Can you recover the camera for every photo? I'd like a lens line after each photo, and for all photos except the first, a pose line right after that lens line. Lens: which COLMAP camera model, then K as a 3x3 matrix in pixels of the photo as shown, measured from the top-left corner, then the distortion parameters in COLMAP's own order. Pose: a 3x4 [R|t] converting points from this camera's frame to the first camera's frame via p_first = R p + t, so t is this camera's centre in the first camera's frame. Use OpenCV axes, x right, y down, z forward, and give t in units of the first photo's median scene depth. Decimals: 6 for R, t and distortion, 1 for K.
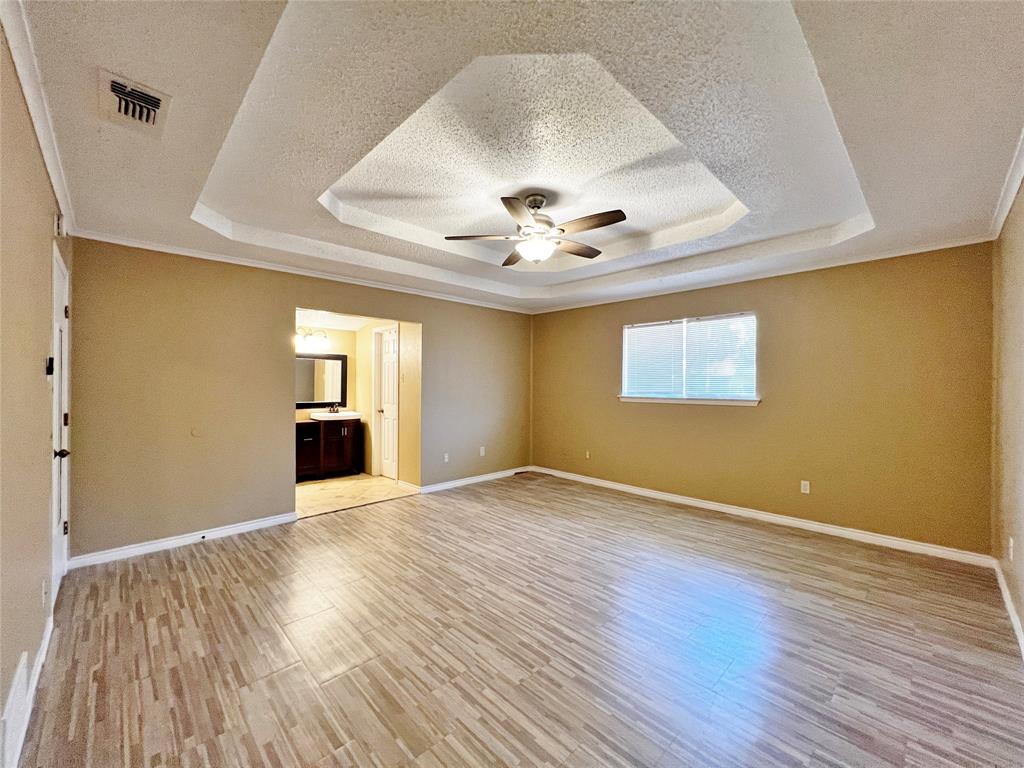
lens RADIAL K [[414.7, 0, 512.9], [0, 414.7, 384.1], [0, 0, 1]] dist [-0.002579, 0.000763]
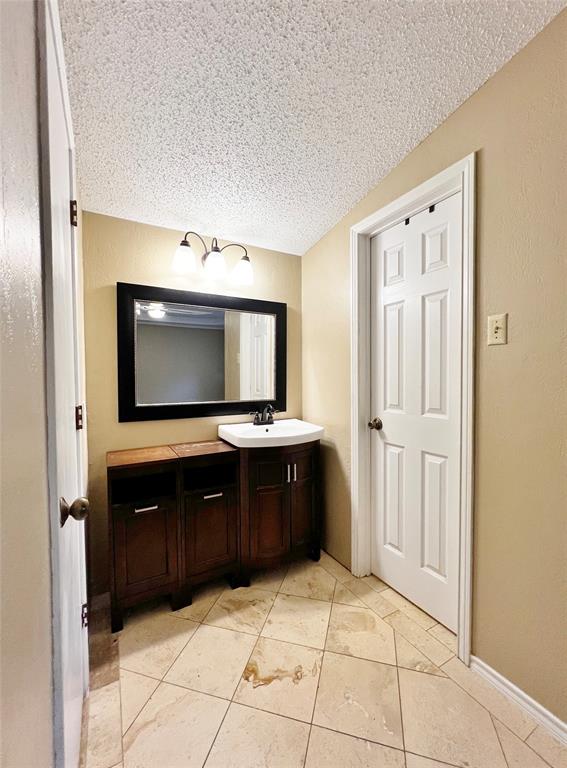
lens RADIAL K [[308.8, 0, 285.5], [0, 308.8, 384.4], [0, 0, 1]] dist [-0.001702, -0.000172]
pose [[0.969732, -0.004342, -0.244133, -0.321870], [0.009493, 0.999756, 0.019927, 0.018418], [0.243987, -0.021641, 0.969537, 0.667184]]
